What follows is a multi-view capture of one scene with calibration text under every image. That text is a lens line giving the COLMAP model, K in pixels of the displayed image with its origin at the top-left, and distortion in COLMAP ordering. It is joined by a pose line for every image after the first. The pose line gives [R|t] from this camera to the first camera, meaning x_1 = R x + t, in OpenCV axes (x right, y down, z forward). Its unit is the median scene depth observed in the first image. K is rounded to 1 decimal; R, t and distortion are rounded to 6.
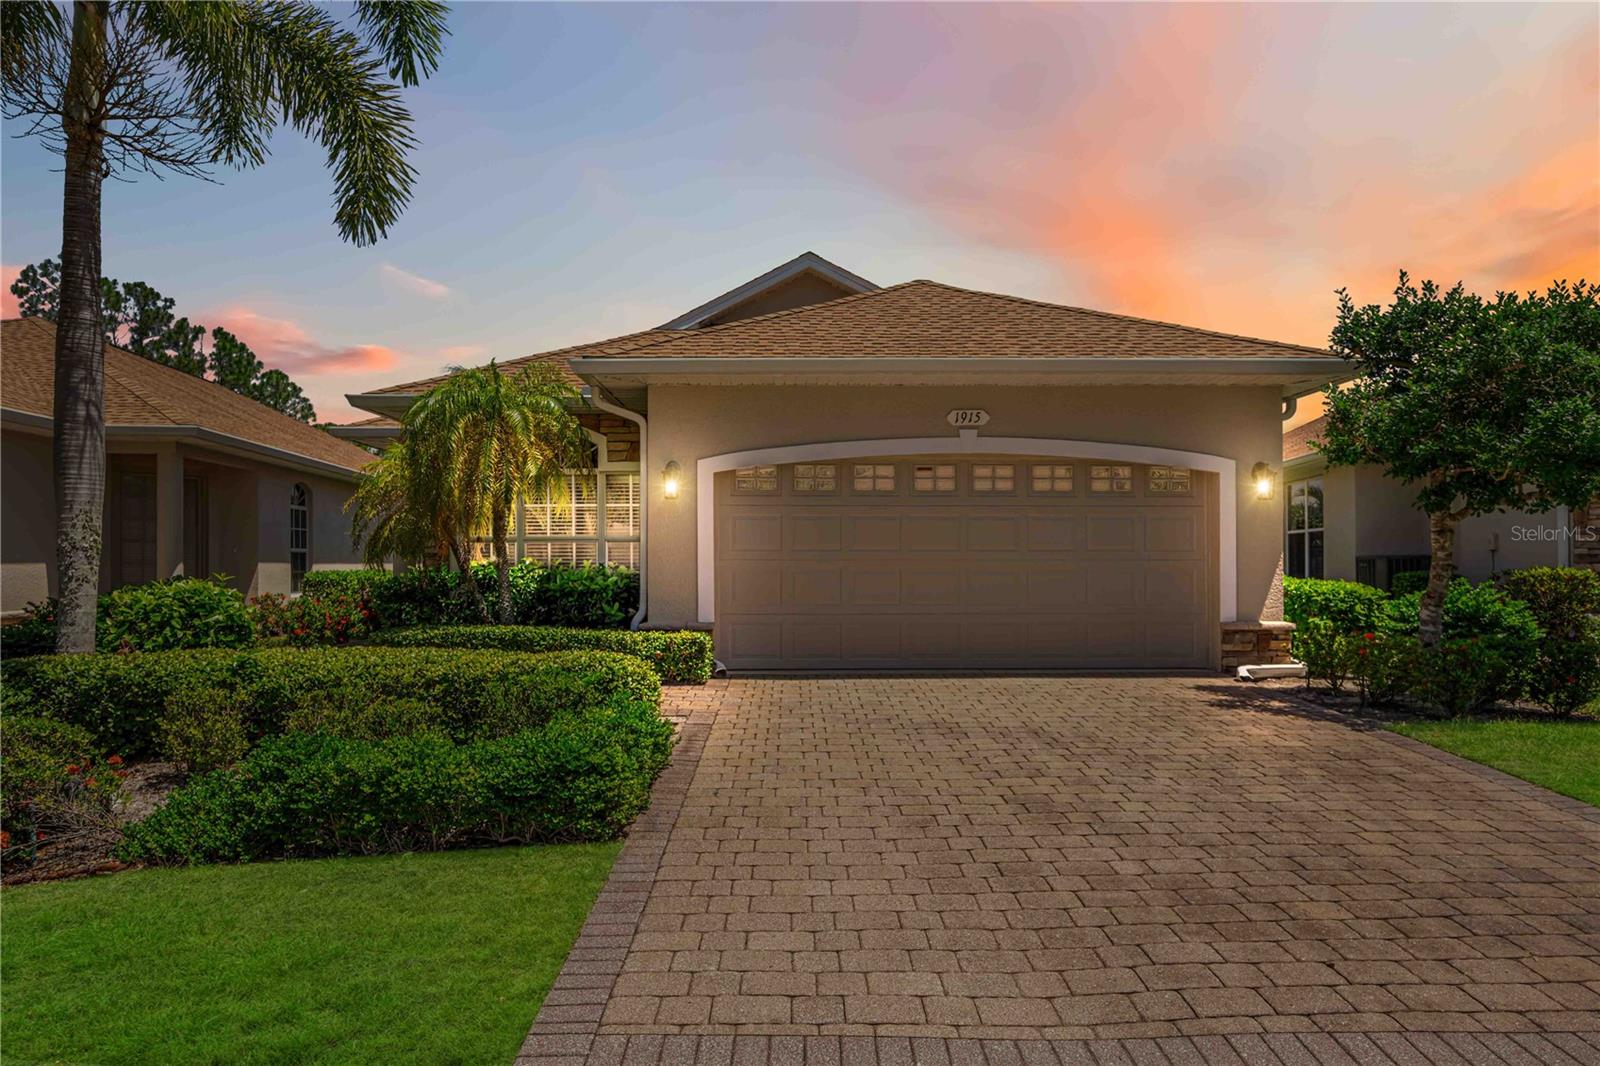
lens RADIAL K [[957.6, 0, 806.2], [0, 957.6, 558.4], [0, 0, 1]] dist [-0.005522, -0.000700]
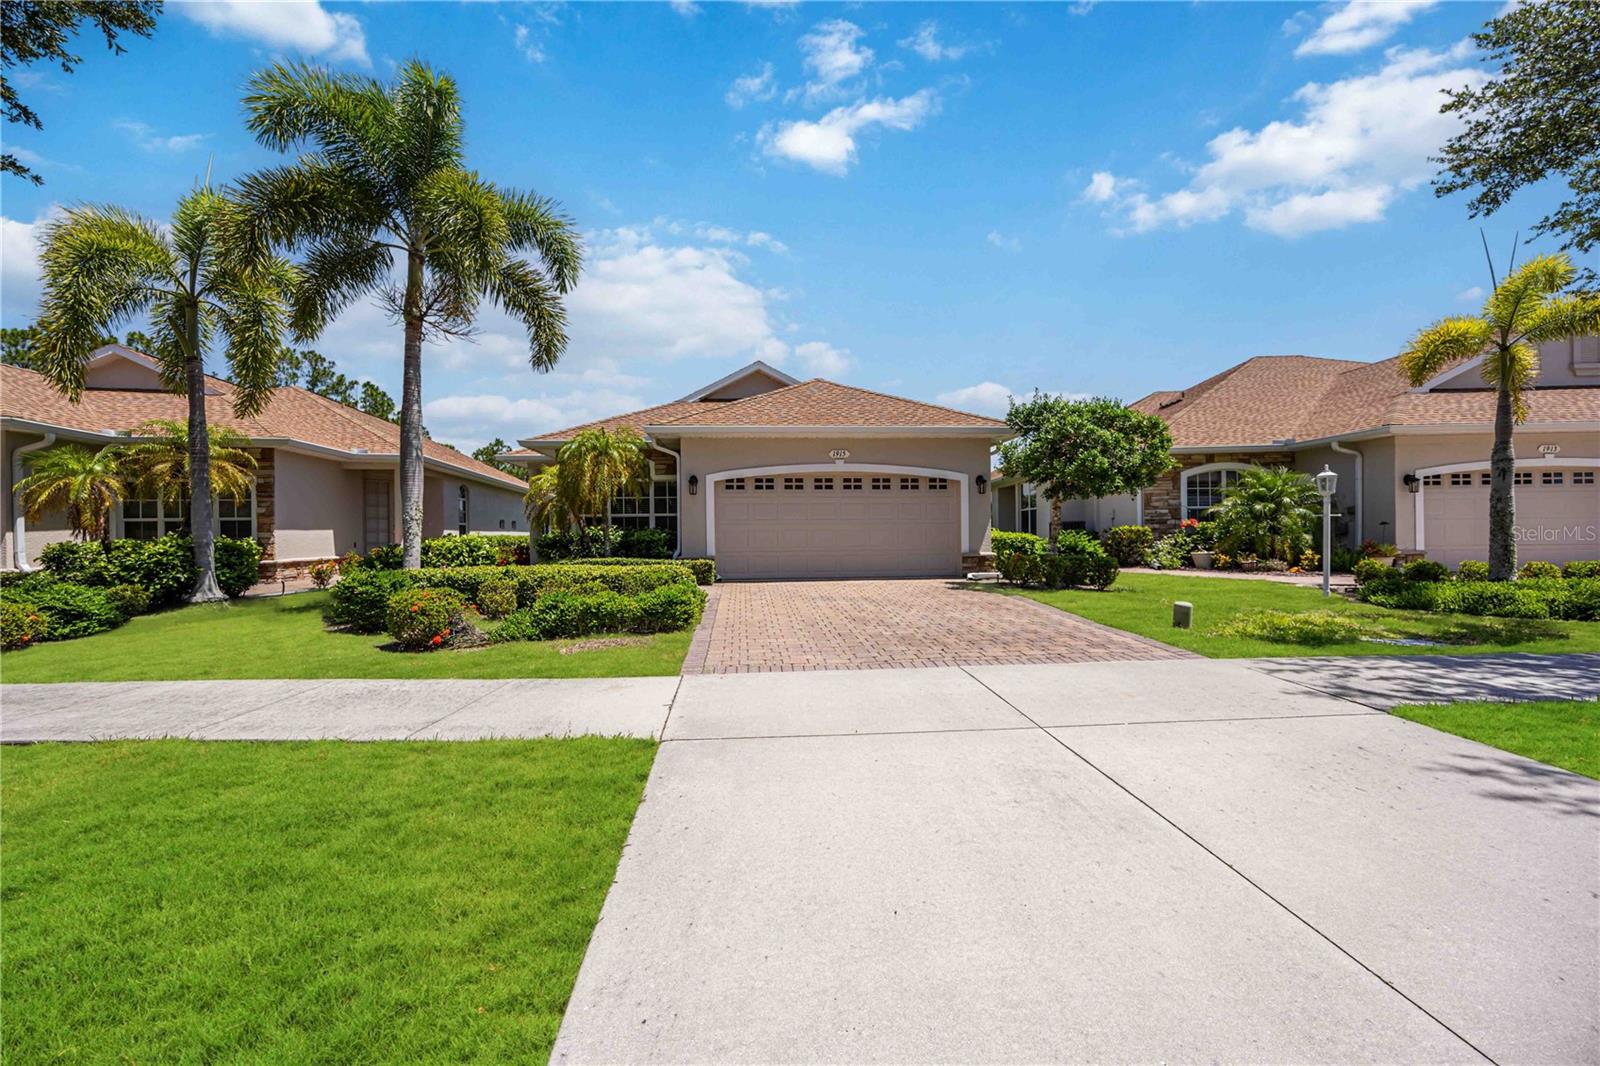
lens RADIAL K [[631.0, 0, 799.4], [0, 631.0, 529.2], [0, 0, 1]] dist [0.003655, -0.000053]
pose [[0.997134, -0.008287, 0.075202, -0.021141], [0.008435, 0.999963, -0.001660, 0.017404], [-0.075186, 0.002290, 0.997167, -0.389468]]
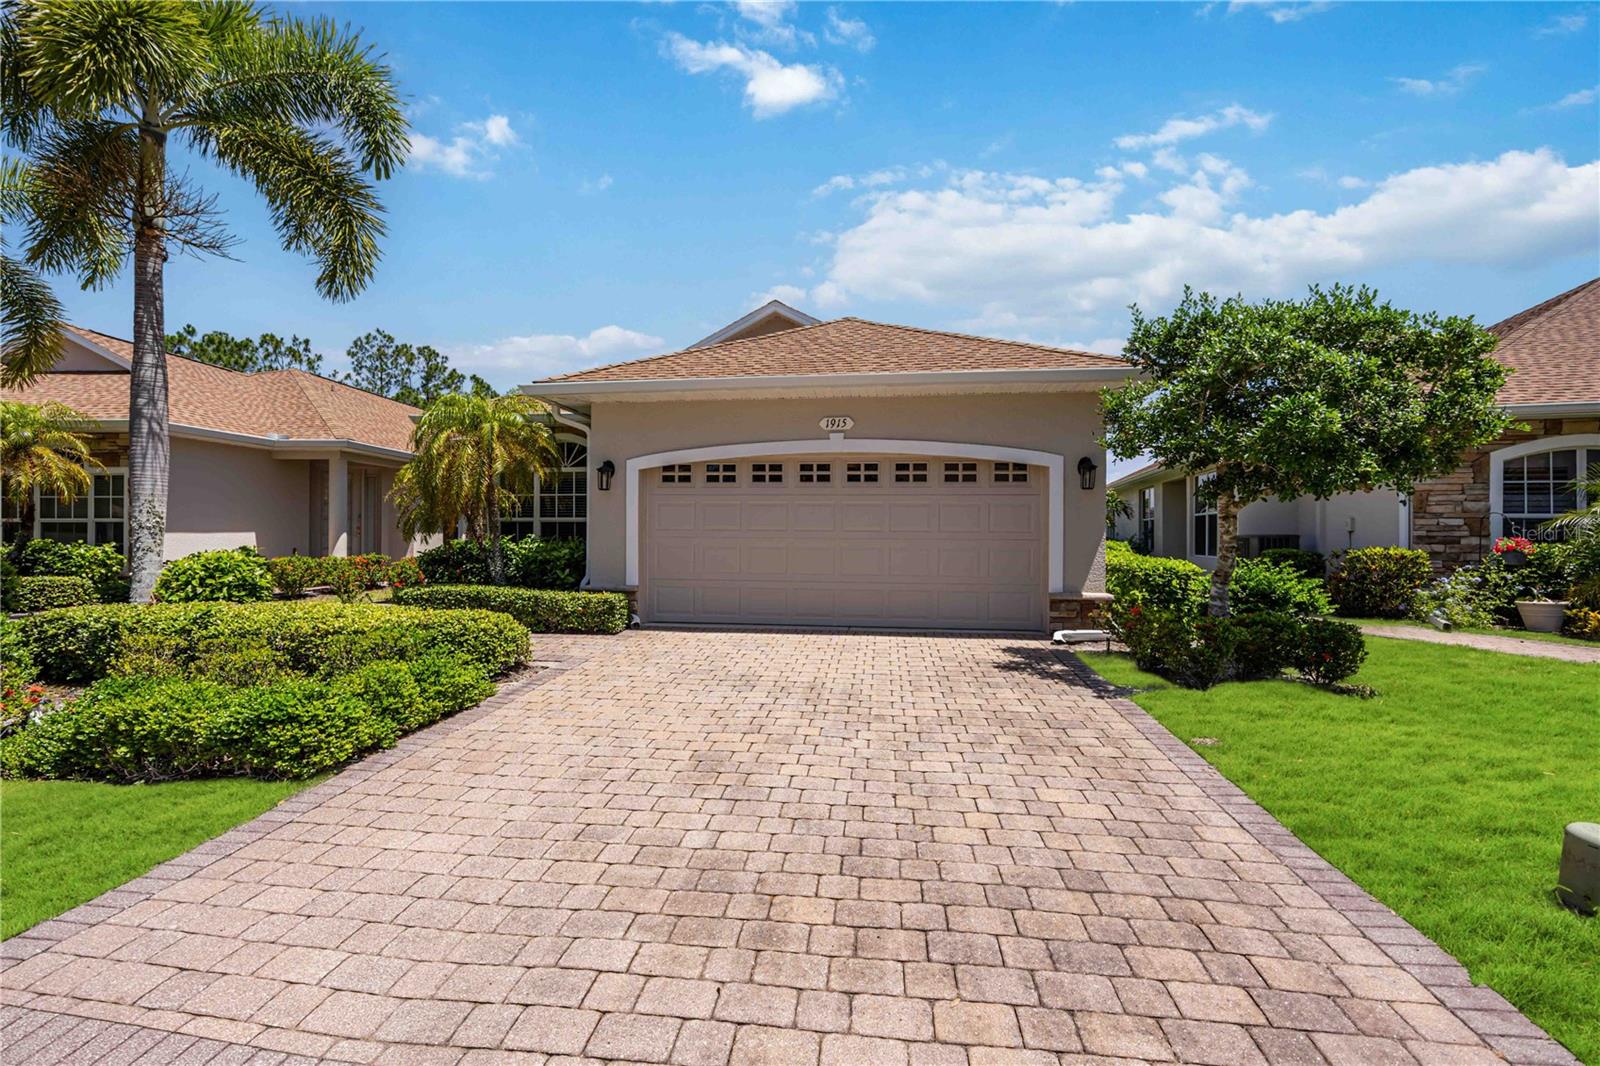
lens RADIAL K [[681.1, 0, 800.0], [0, 681.1, 533.0], [0, 0, 1]] dist [-0.011120, 0.000578]
pose [[0.989314, 0.006406, -0.145661, 0.292757], [-0.005760, 0.999972, 0.004851, -0.011098], [0.145688, -0.003960, 0.989323, 0.142604]]
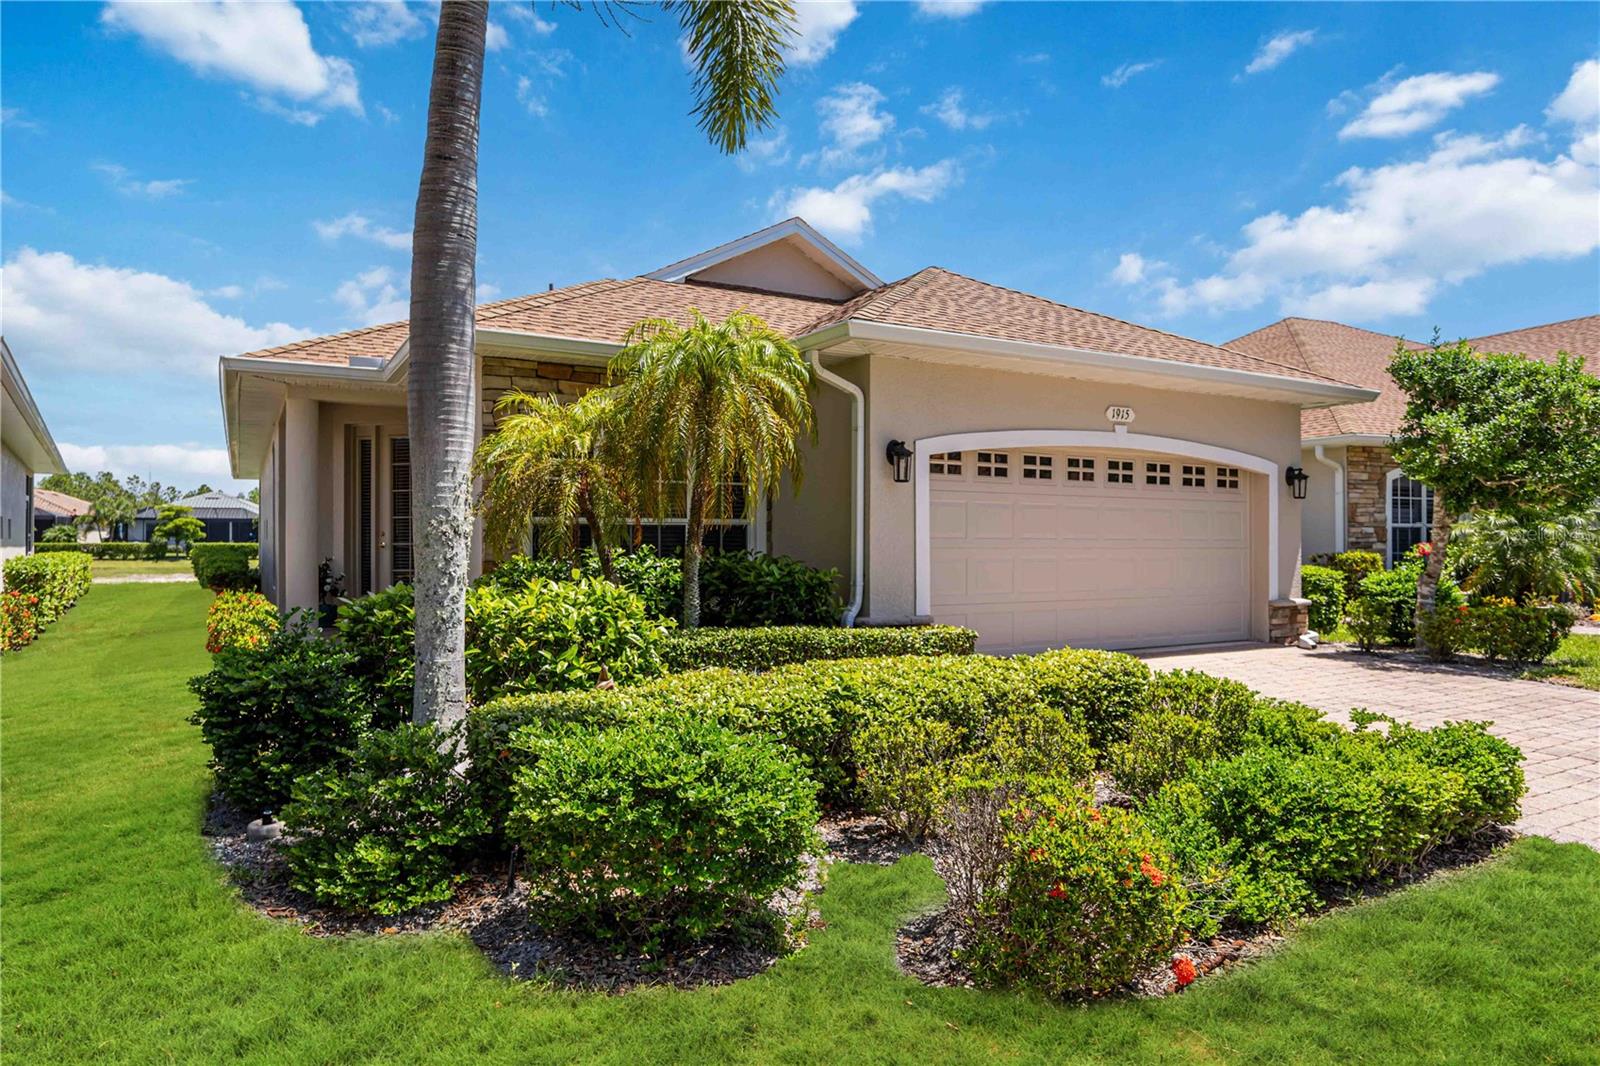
lens RADIAL K [[981.3, 0, 800.0], [0, 981.3, 533.0], [0, 0, 1]] dist [-0.002472, 0.000077]
pose [[0.874460, 0.007638, 0.485037, -0.779519], [-0.005678, 0.999969, -0.005512, -0.007965], [-0.485064, 0.002066, 0.874476, 0.255235]]
